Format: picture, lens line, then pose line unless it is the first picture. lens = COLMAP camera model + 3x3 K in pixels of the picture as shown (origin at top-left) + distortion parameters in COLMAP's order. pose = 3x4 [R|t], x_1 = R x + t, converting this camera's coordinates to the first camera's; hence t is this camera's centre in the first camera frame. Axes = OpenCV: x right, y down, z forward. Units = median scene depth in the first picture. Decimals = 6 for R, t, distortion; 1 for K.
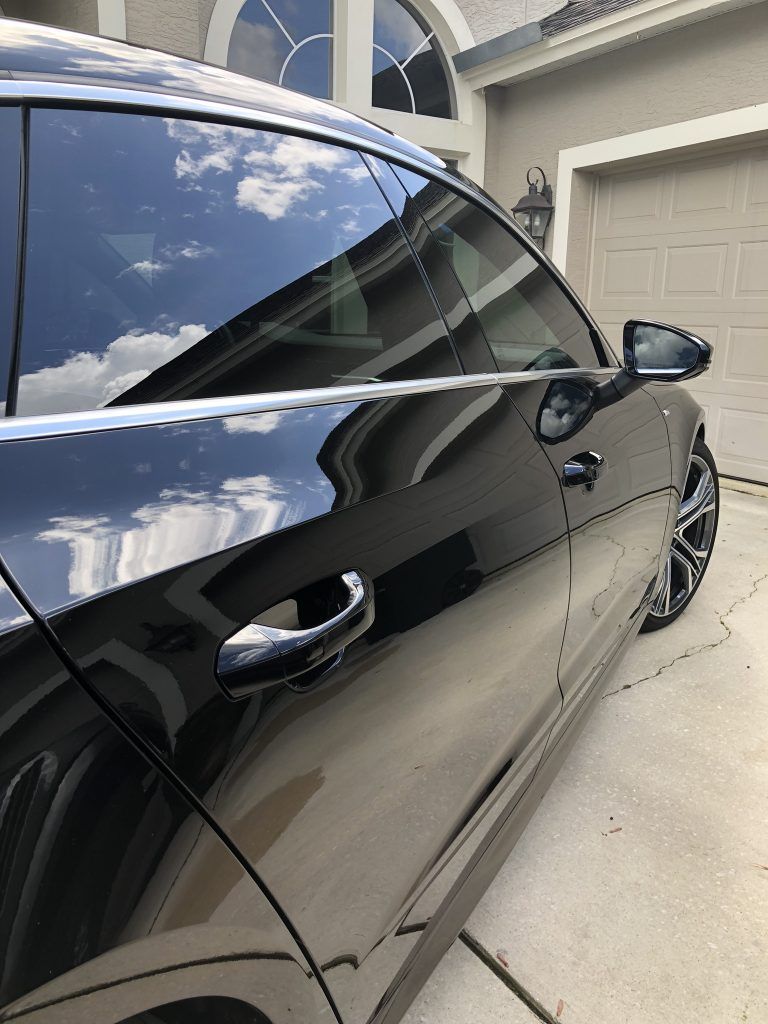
lens RADIAL K [[850.2, 0, 380.3], [0, 850.2, 514.0], [0, 0, 1]] dist [0.019223, -0.008362]
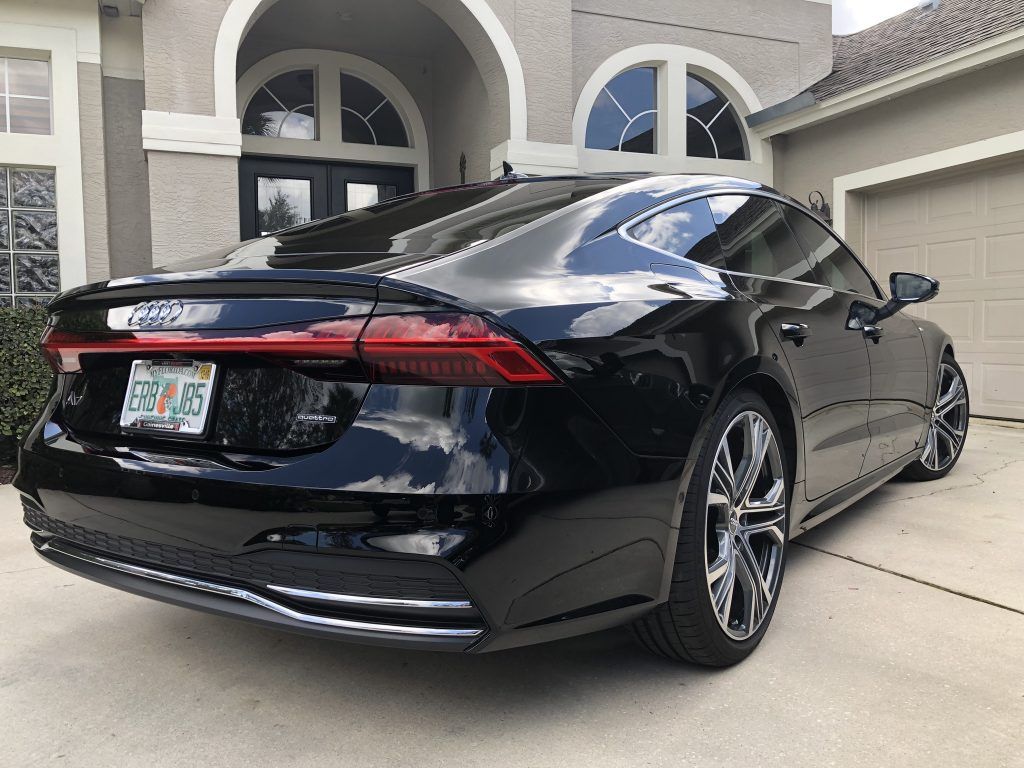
lens RADIAL K [[850.2, 0, 513.1], [0, 850.2, 379.4], [0, 0, 1]] dist [0.019223, -0.008362]
pose [[0.987543, -0.026036, -0.155183, -0.090735], [-0.001471, 0.984646, -0.174556, 0.122254], [0.157345, 0.172610, 0.972342, -0.336548]]
